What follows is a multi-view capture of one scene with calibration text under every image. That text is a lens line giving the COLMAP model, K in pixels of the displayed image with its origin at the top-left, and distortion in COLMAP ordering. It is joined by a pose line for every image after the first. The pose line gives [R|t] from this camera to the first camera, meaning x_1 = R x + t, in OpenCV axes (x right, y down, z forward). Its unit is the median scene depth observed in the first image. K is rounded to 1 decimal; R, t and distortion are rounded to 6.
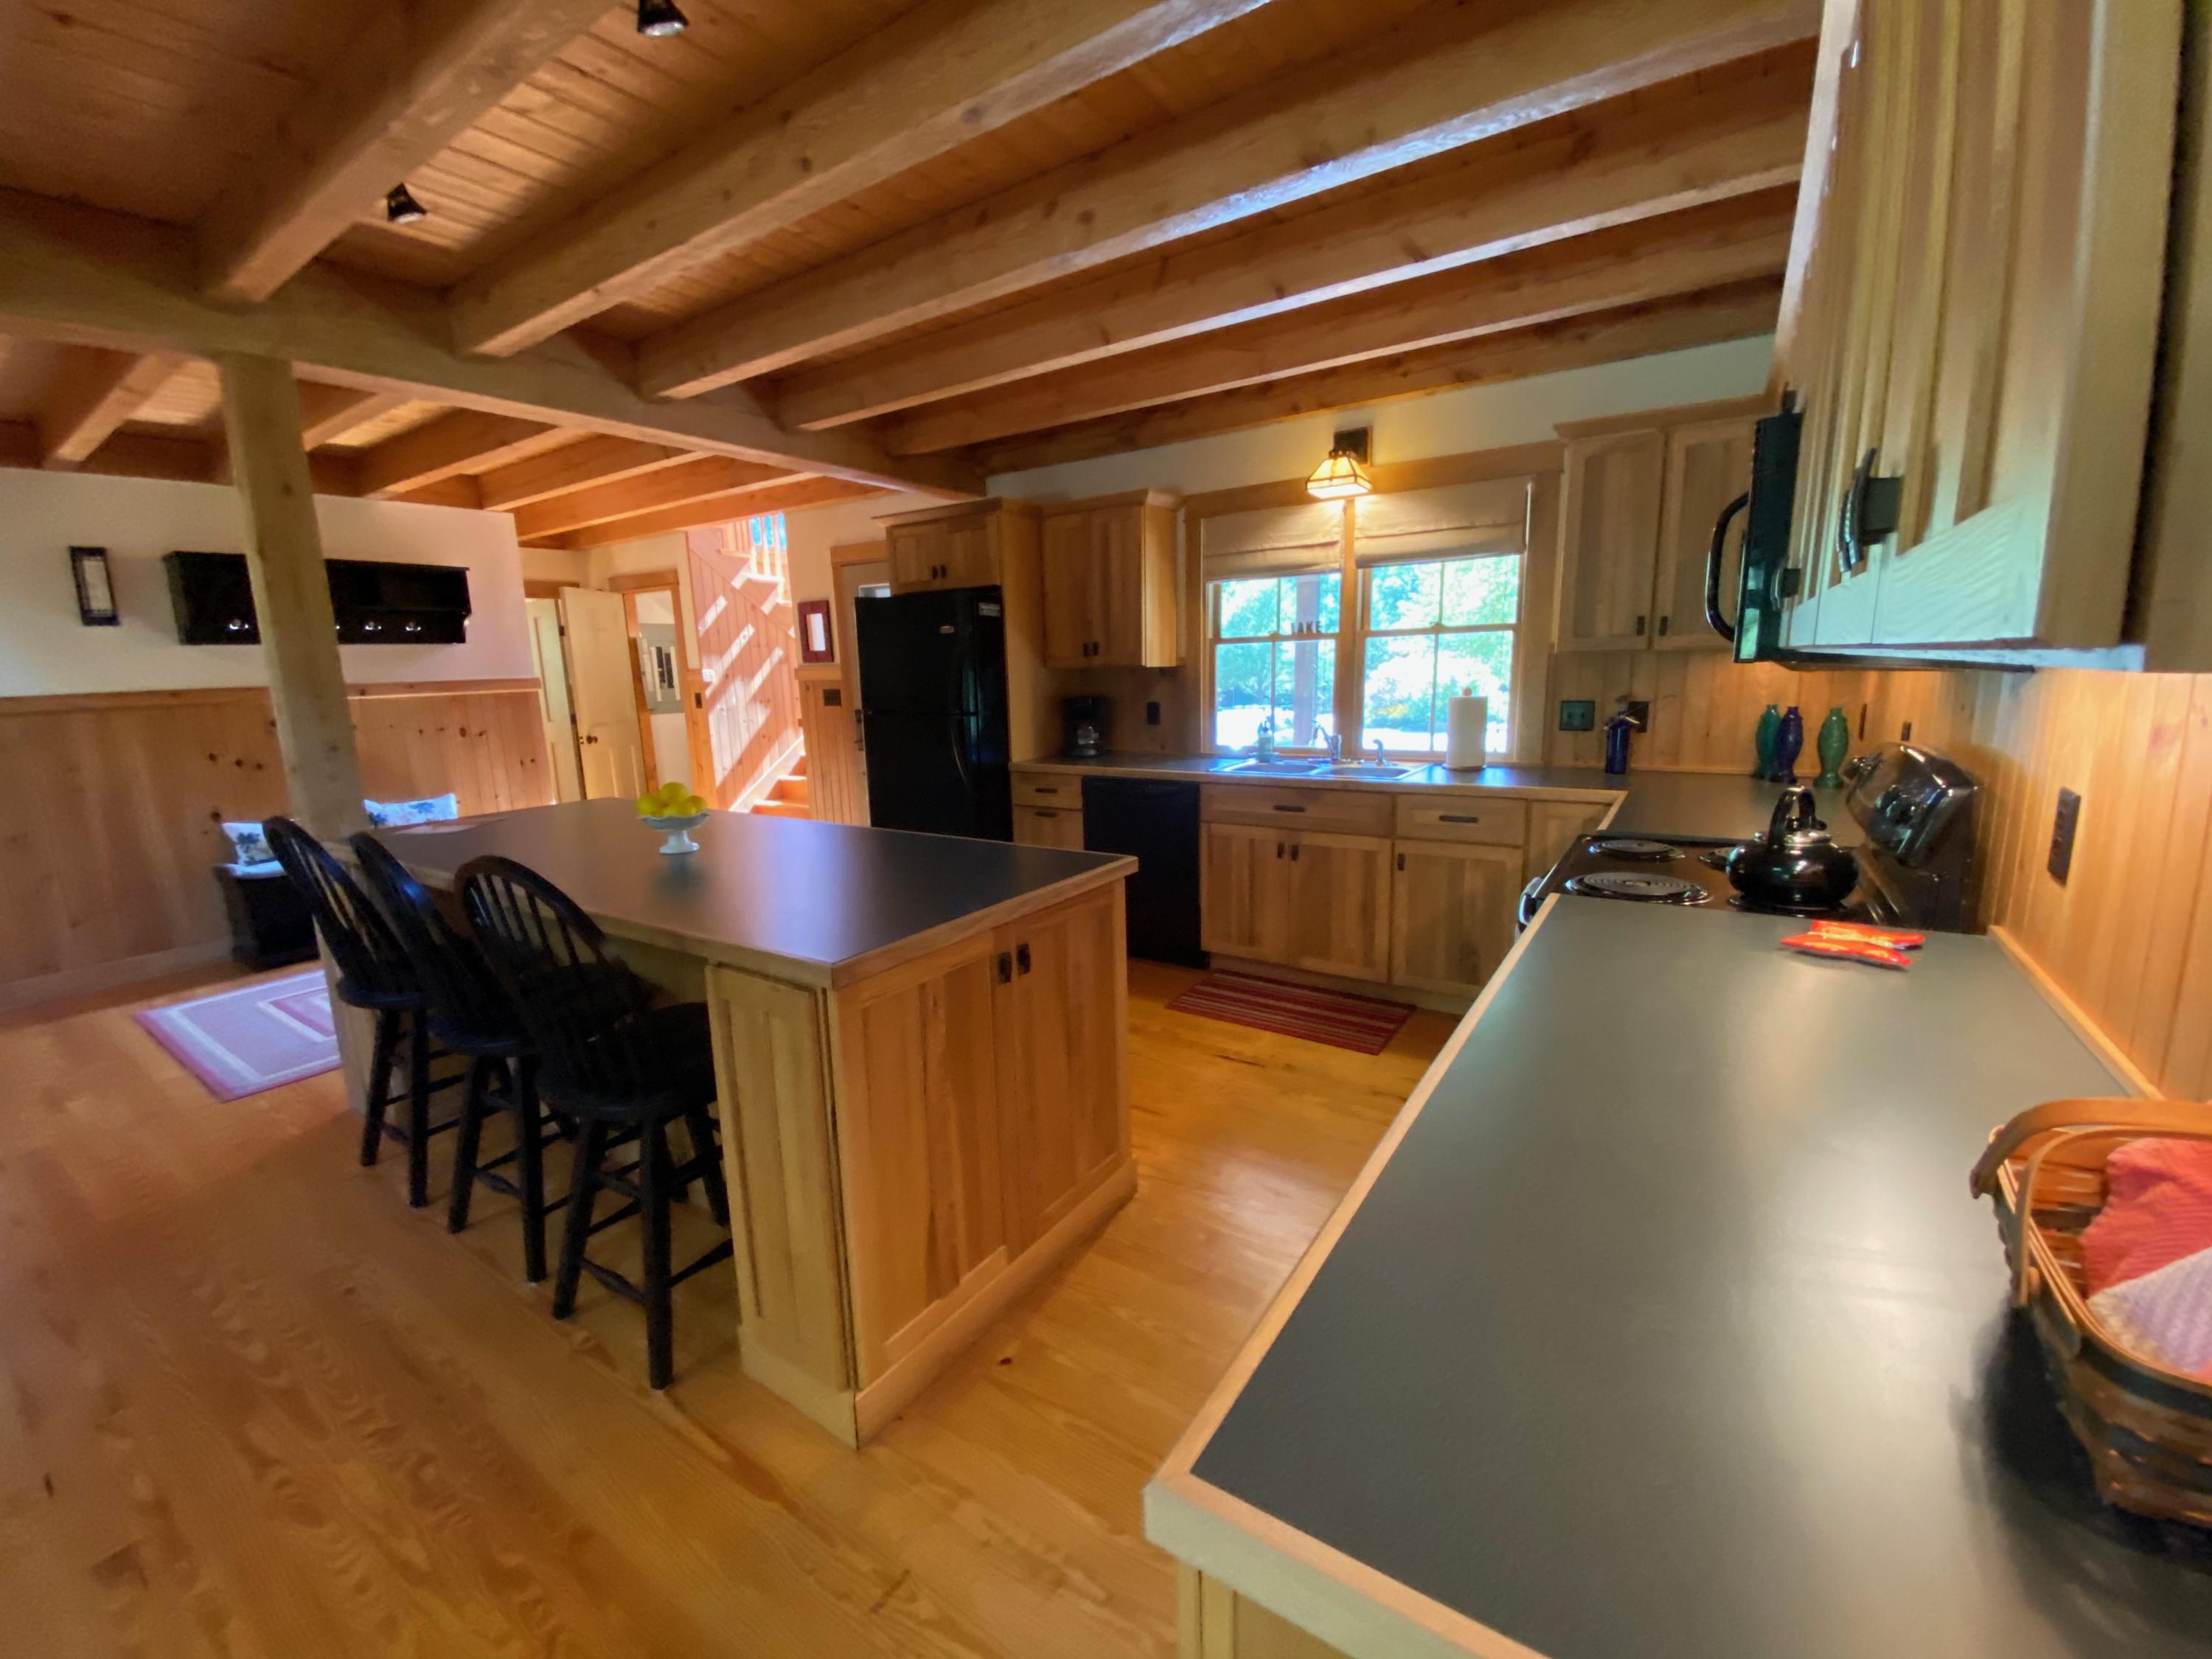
lens RADIAL K [[894.8, 0, 1105.1], [0, 894.8, 836.3], [0, 0, 1]] dist [0.003283, -0.000421]
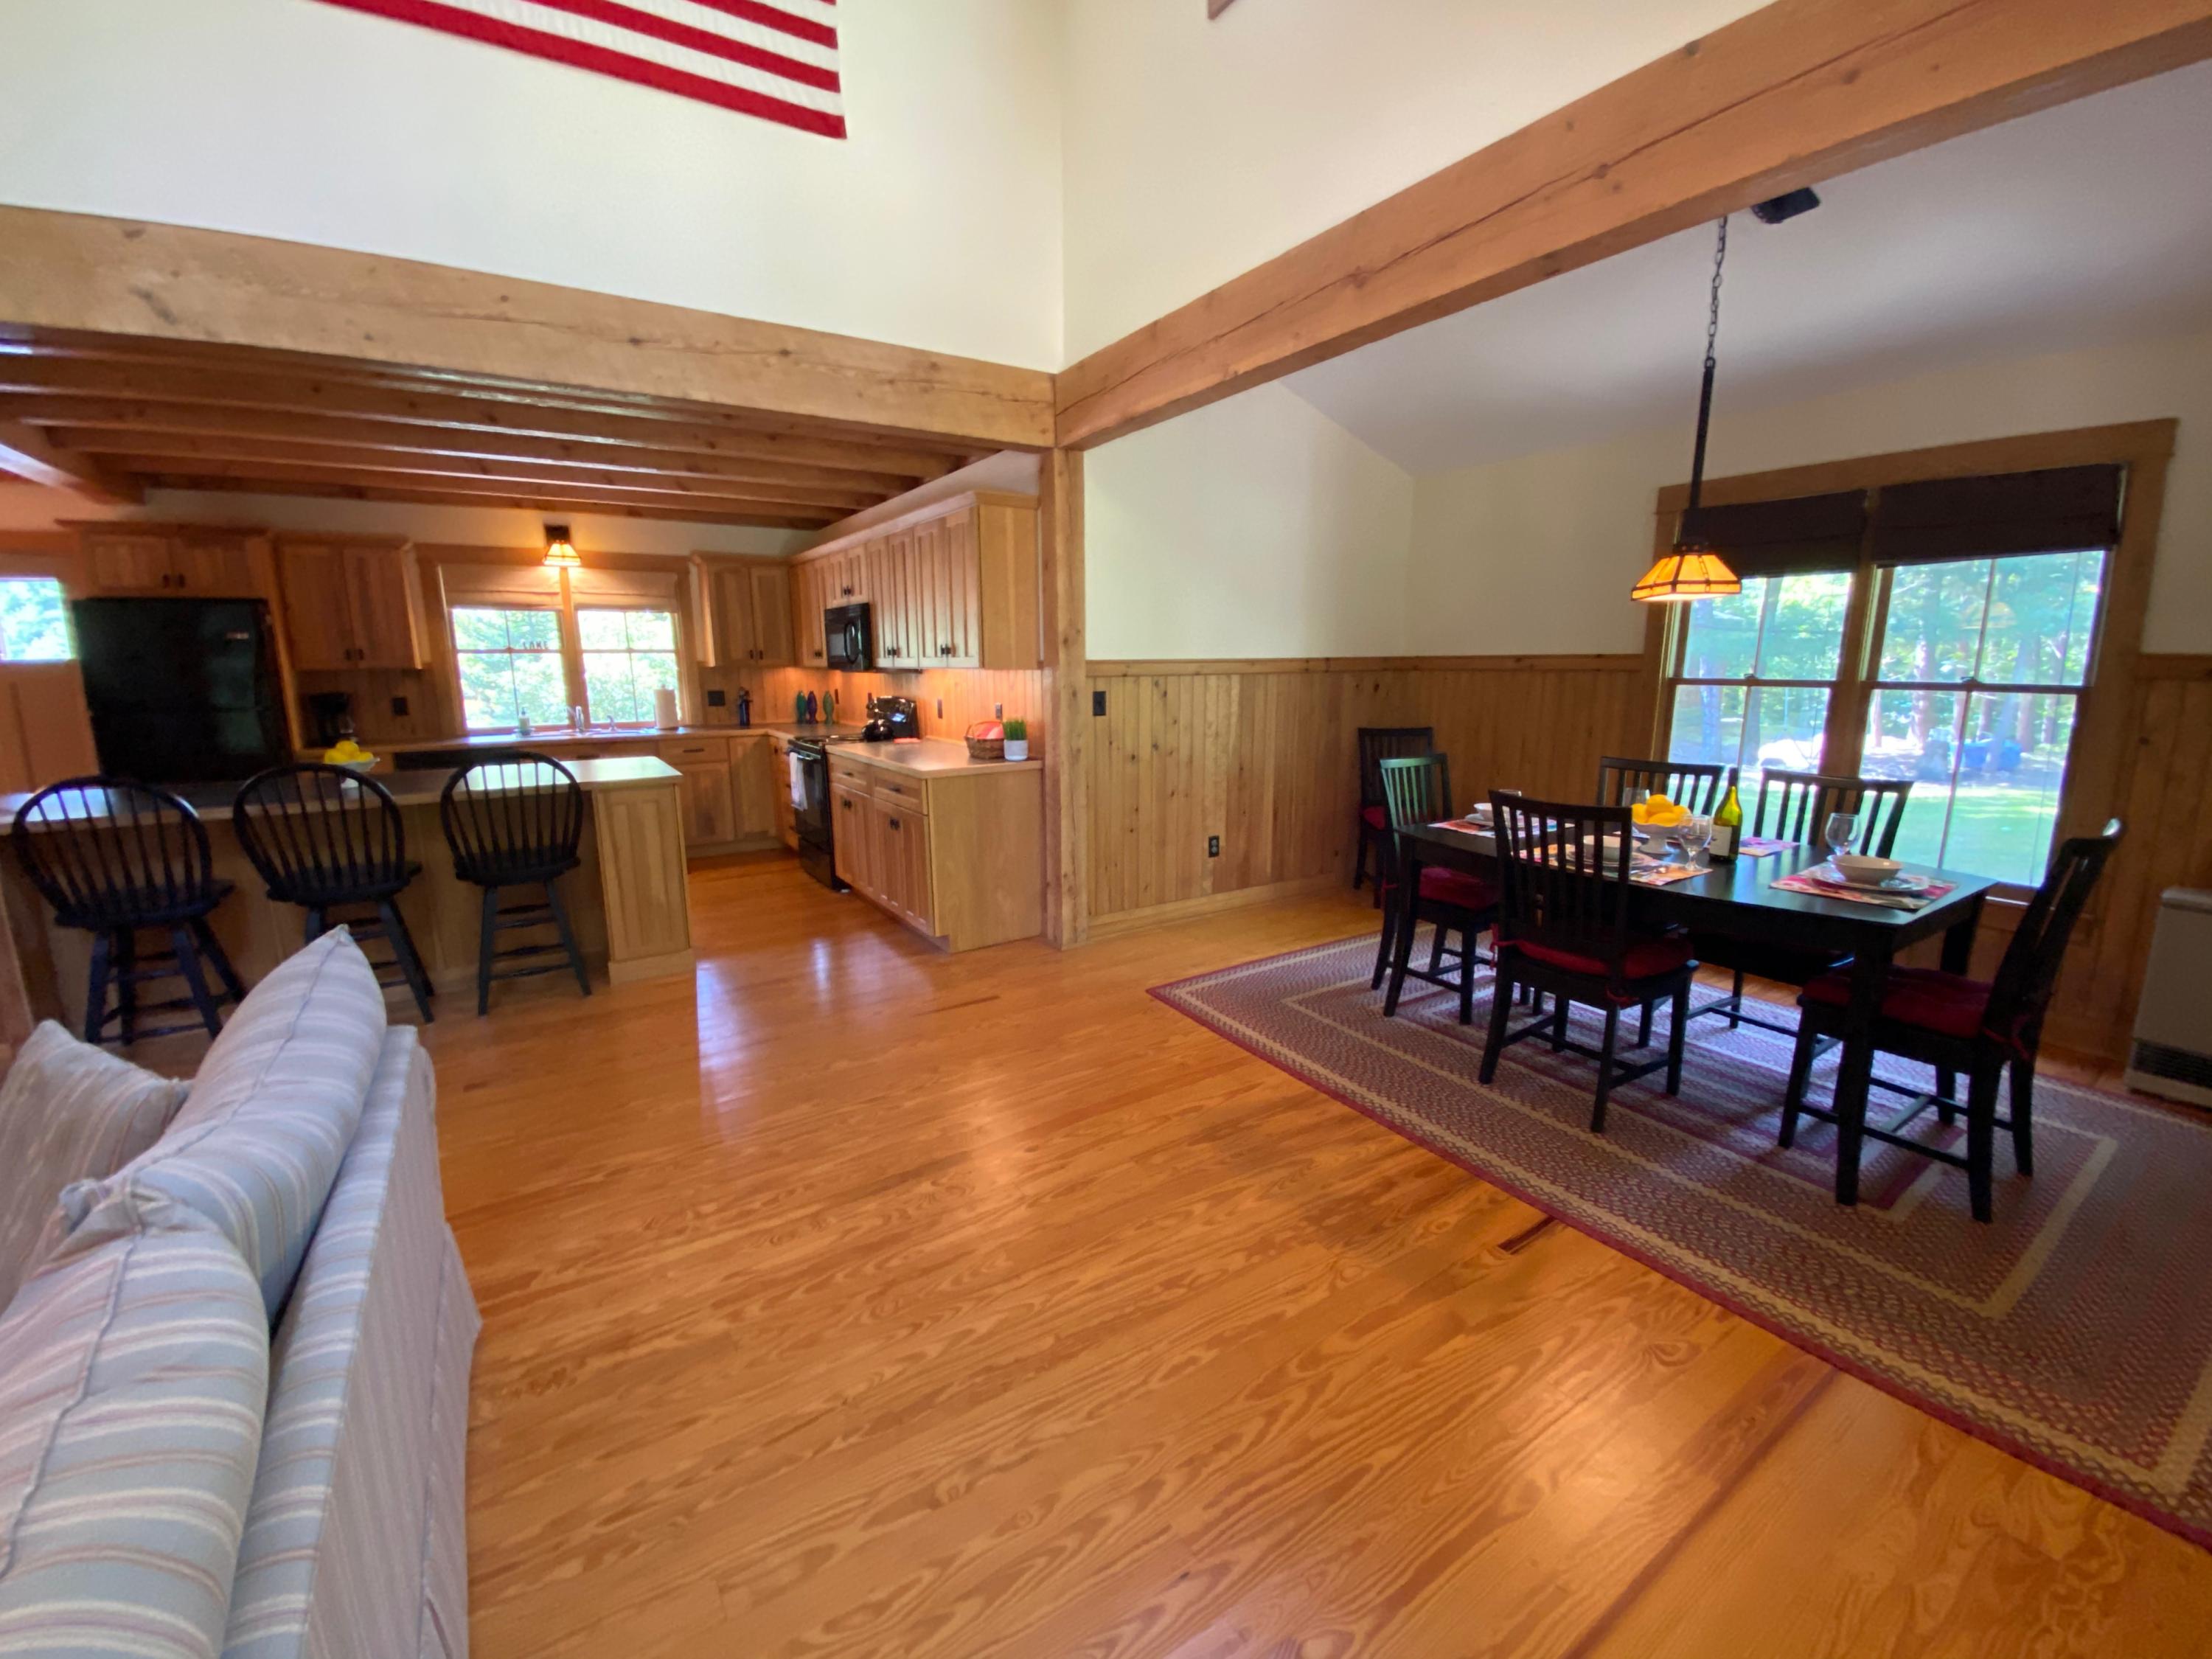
lens RADIAL K [[894.8, 0, 1110.3], [0, 894.8, 828.7], [0, 0, 1]] dist [0.003283, -0.000421]
pose [[0.386862, -0.147581, 0.910251, -0.880752], [0.163583, 0.982438, 0.089761, 0.101170], [-0.907512, 0.114176, 0.404209, -0.491335]]
